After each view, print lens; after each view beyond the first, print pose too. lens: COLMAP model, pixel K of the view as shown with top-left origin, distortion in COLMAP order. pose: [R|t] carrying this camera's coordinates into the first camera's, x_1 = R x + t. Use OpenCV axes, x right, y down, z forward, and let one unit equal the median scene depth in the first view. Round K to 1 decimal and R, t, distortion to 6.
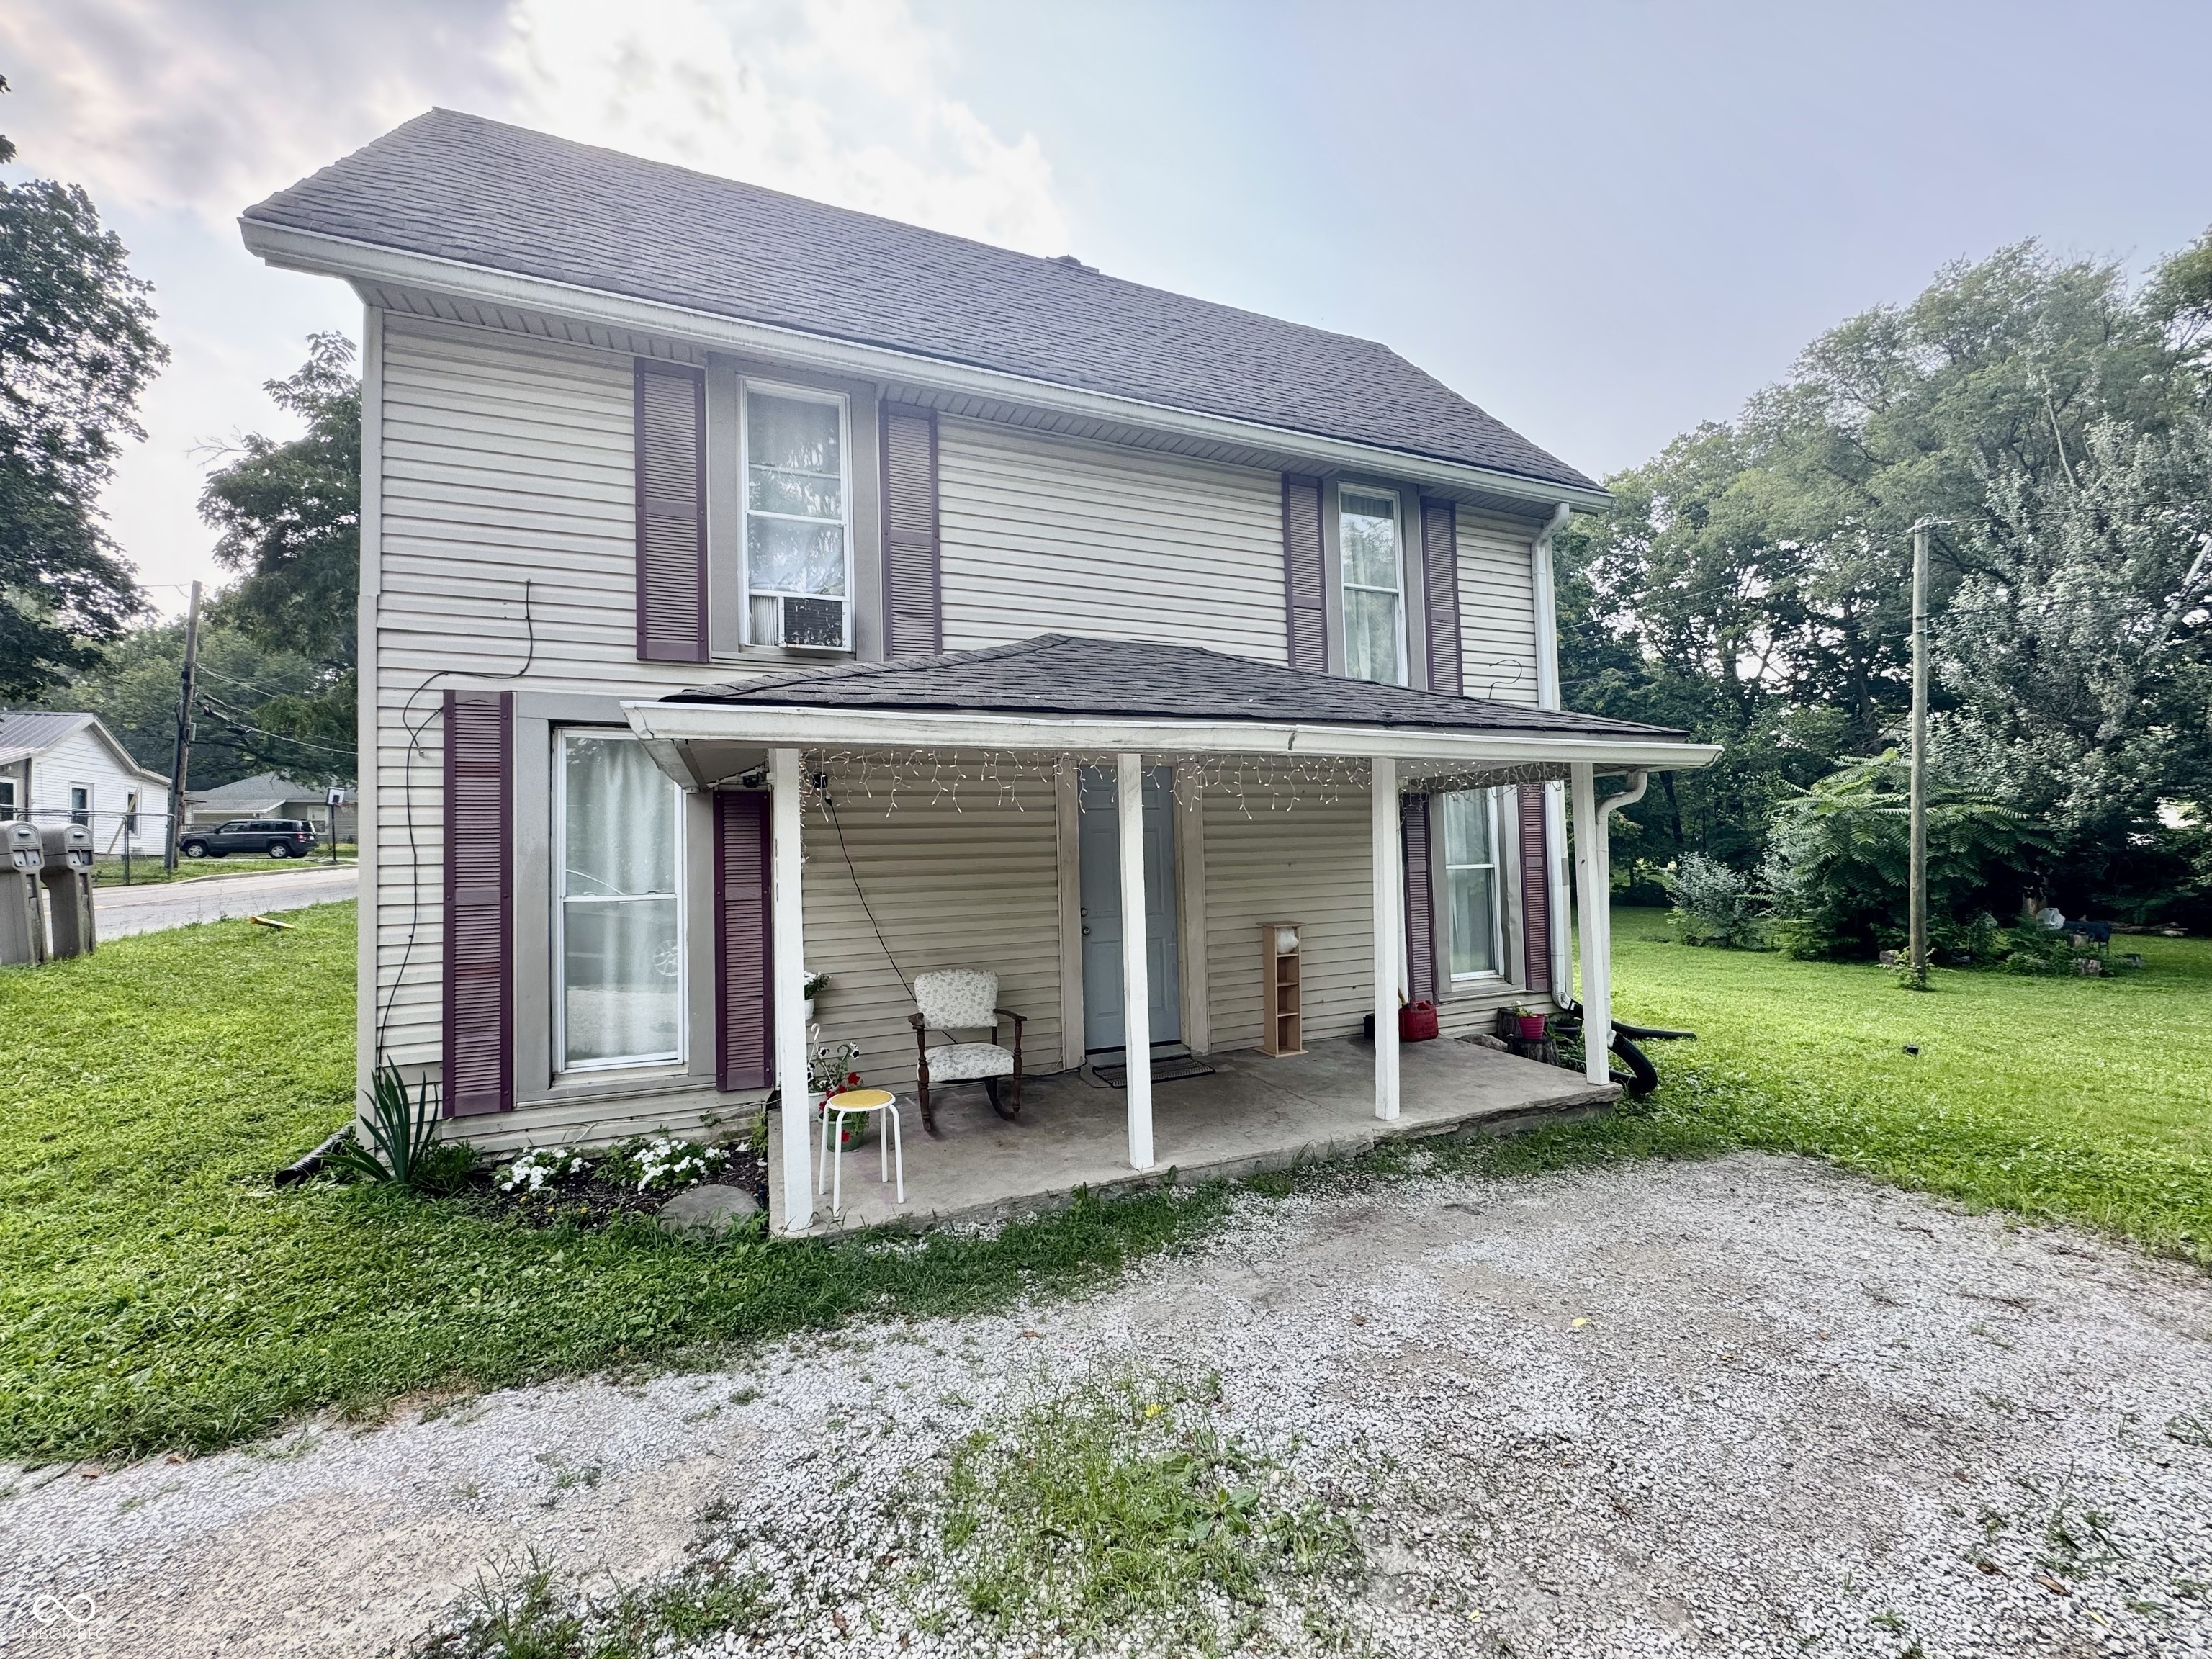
lens RADIAL K [[877.7, 0, 1091.5], [0, 877.7, 824.7], [0, 0, 1]] dist [-0.003088, 0.000025]
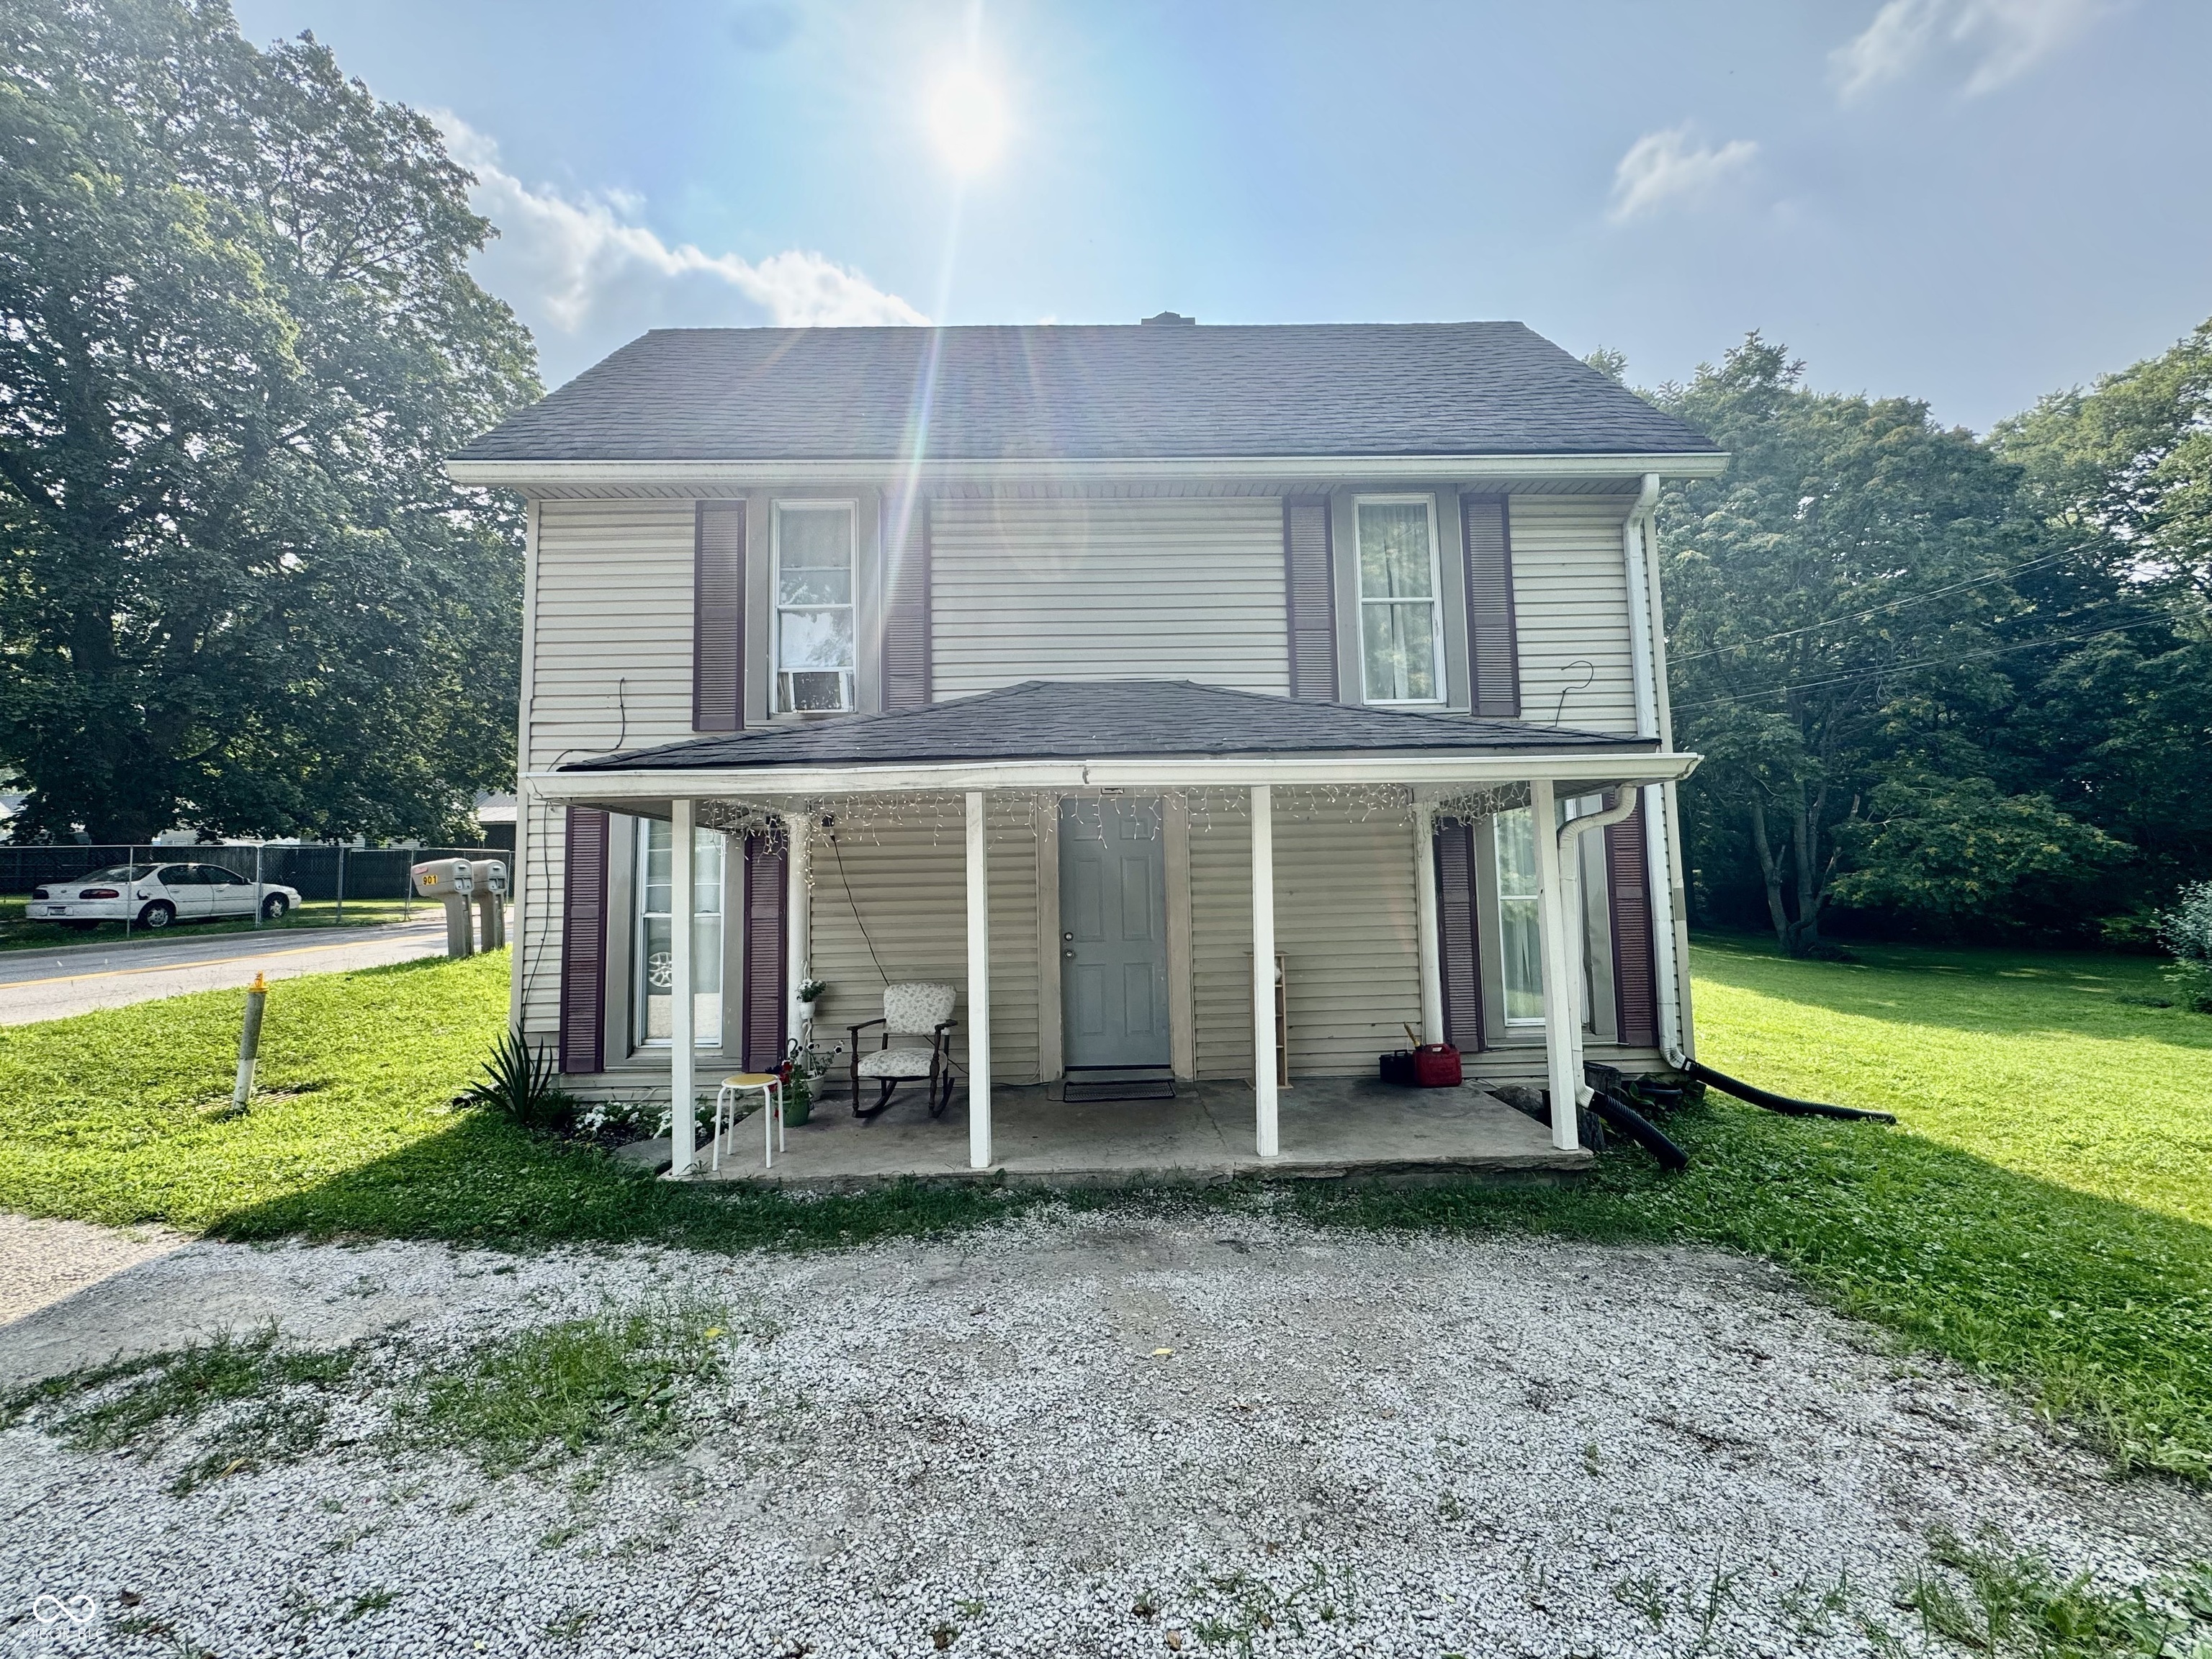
lens RADIAL K [[877.7, 0, 1091.5], [0, 877.7, 824.7], [0, 0, 1]] dist [-0.003088, 0.000025]
pose [[0.929335, -0.022500, -0.368553, 0.555483], [0.010454, 0.999345, -0.034650, 0.000991], [0.369091, 0.028349, 0.928961, 0.016020]]
